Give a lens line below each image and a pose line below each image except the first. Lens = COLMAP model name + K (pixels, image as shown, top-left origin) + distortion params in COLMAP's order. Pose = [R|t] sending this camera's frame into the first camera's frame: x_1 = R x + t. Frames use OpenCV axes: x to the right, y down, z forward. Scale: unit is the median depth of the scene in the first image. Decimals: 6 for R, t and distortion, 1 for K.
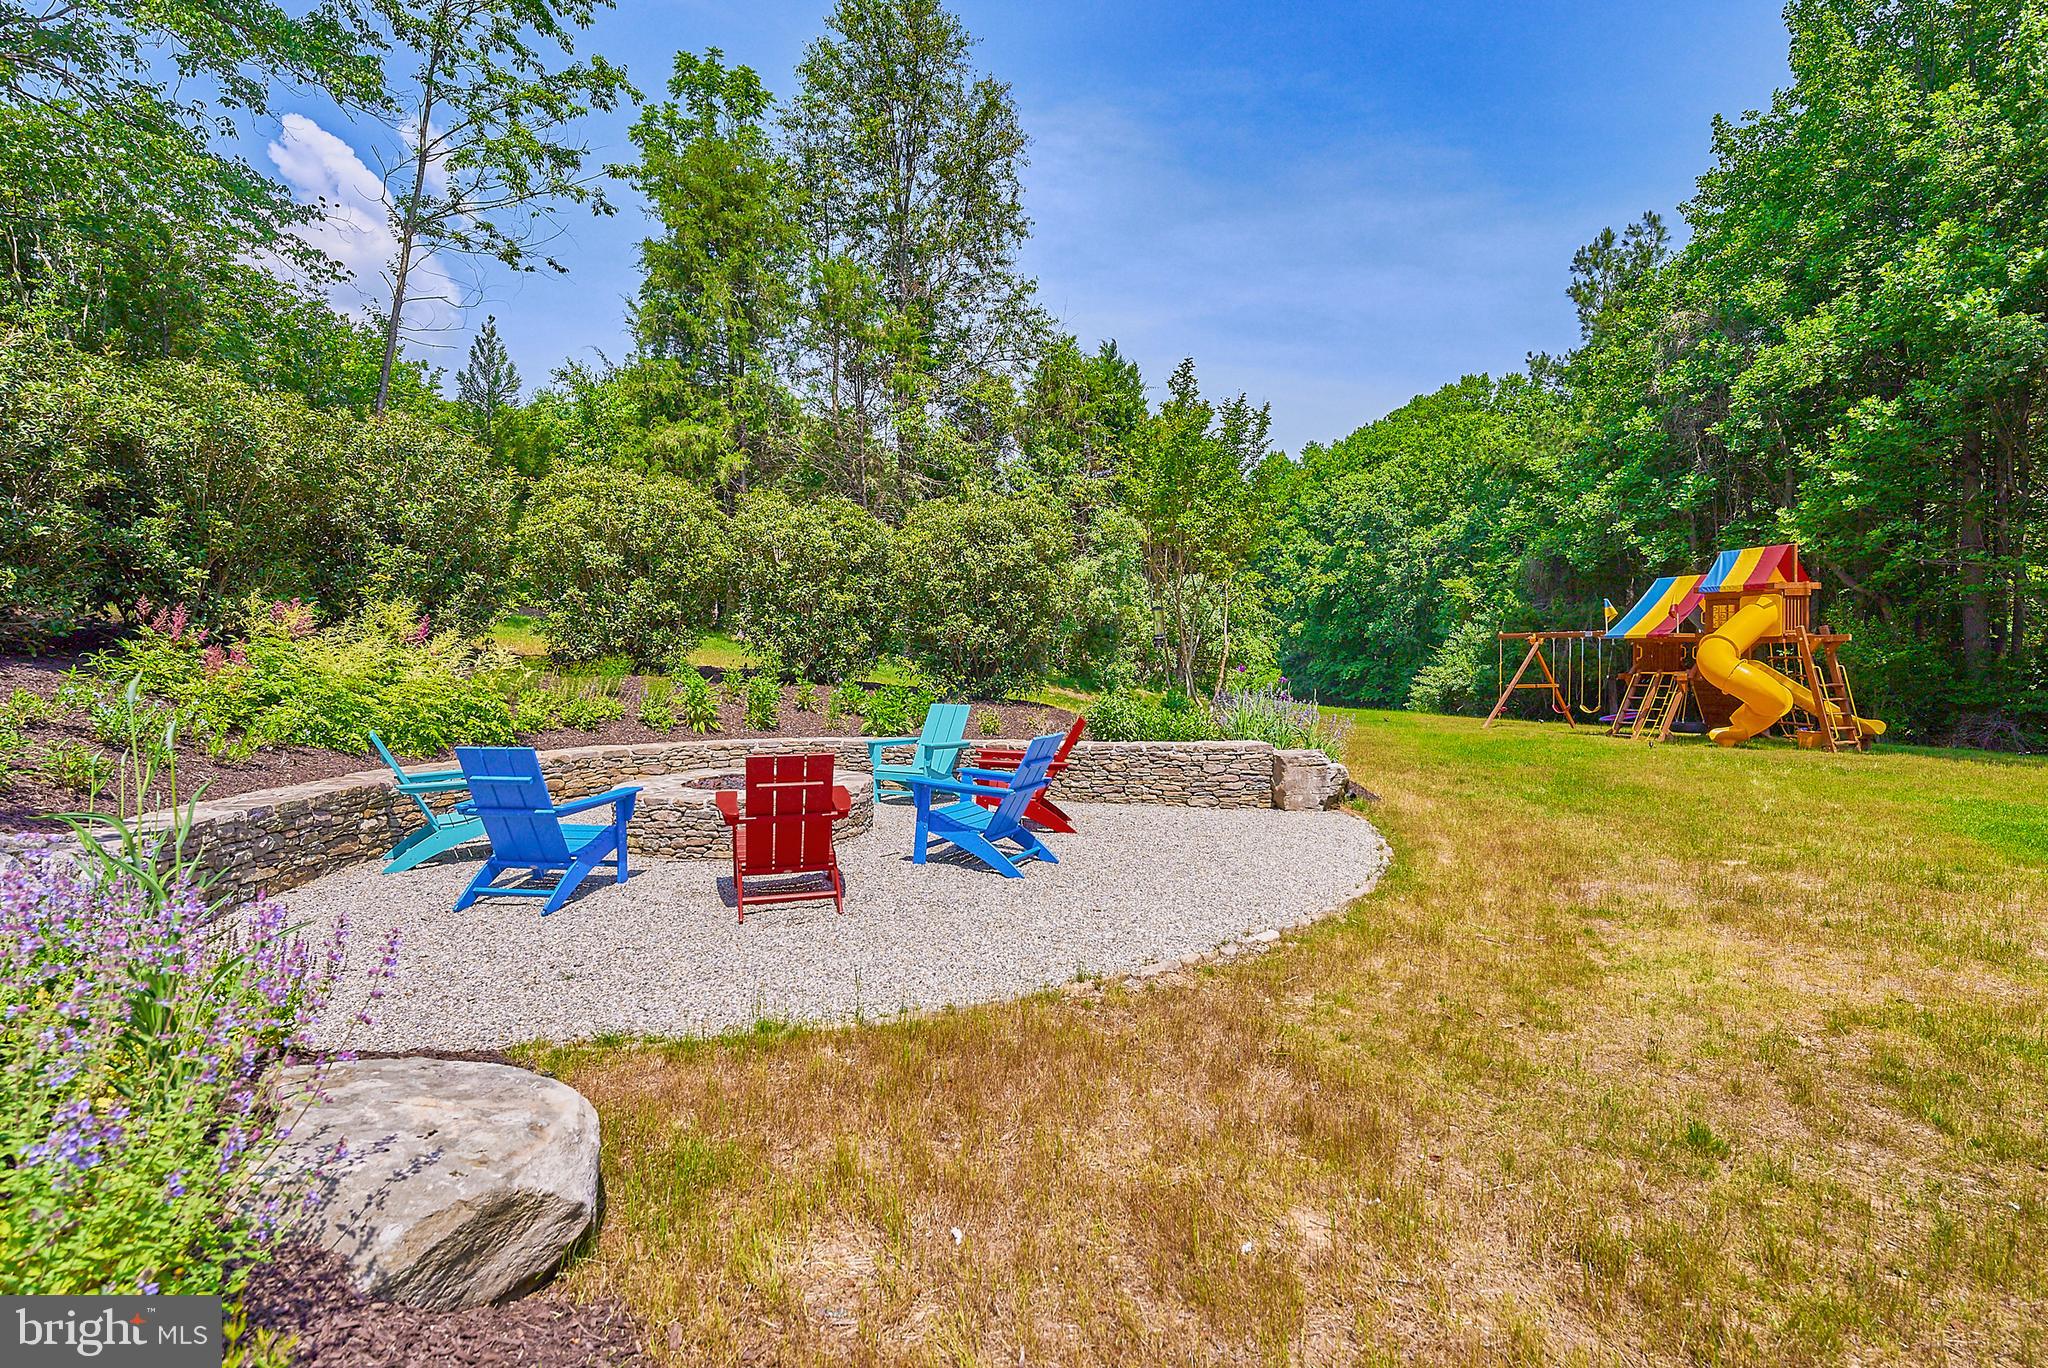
lens RADIAL K [[972.4, 0, 1024.0], [0, 972.4, 684.0], [0, 0, 1]] dist [-0.000682, 0.000032]
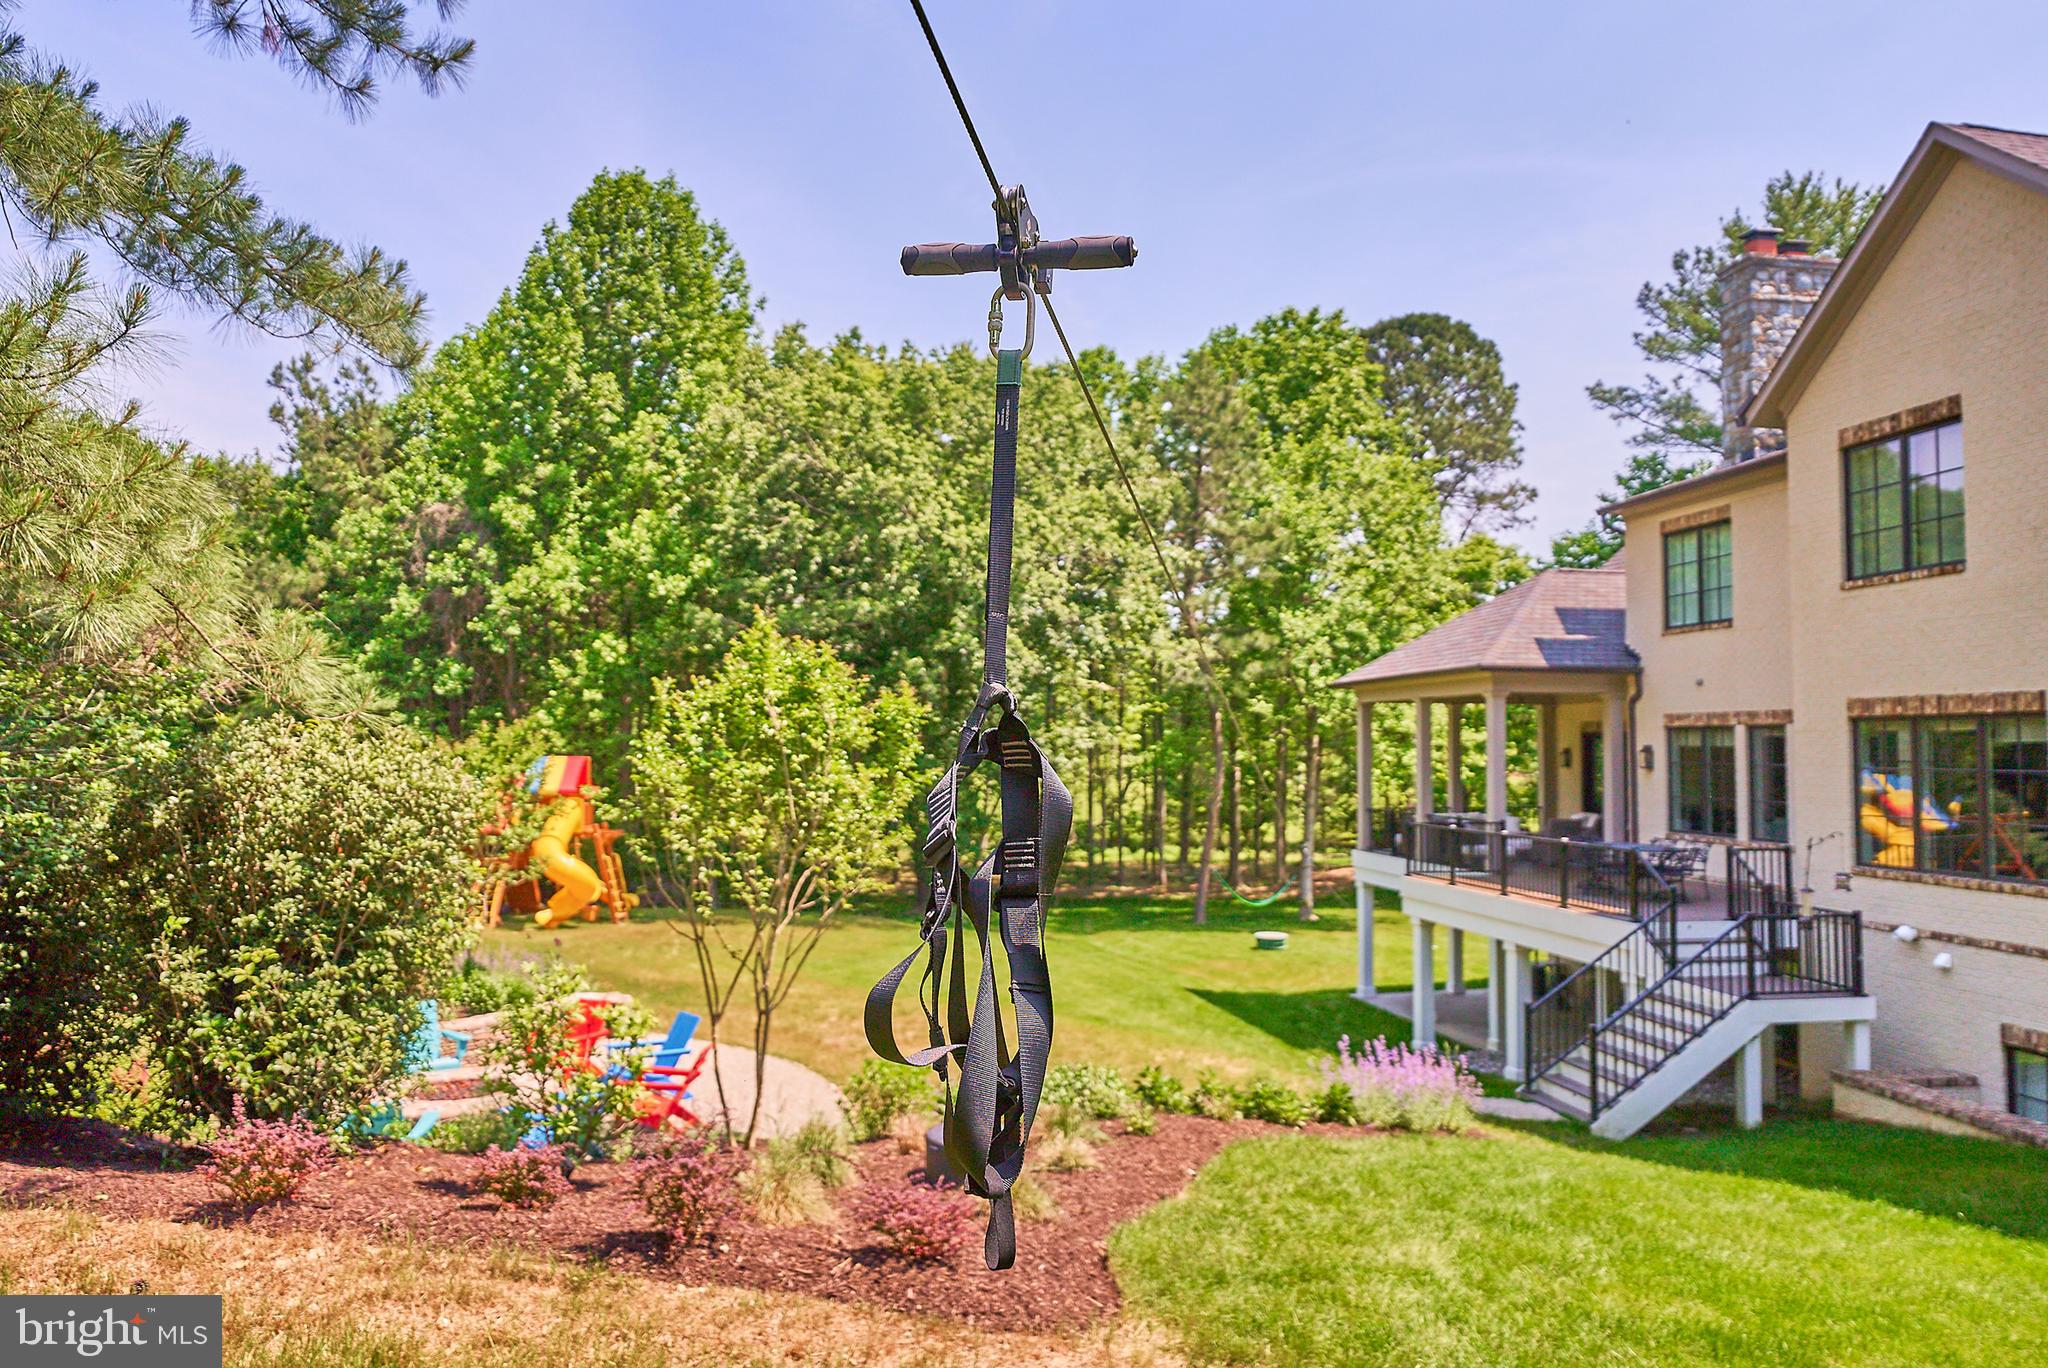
lens RADIAL K [[1359.1, 0, 1024.0], [0, 1359.1, 684.0], [0, 0, 1]] dist [0.004901, -0.002026]
pose [[0.352532, 0.055556, 0.934149, -0.577859], [0.014131, 0.997806, -0.064675, -0.105079], [-0.935693, 0.036001, 0.350973, -0.124844]]
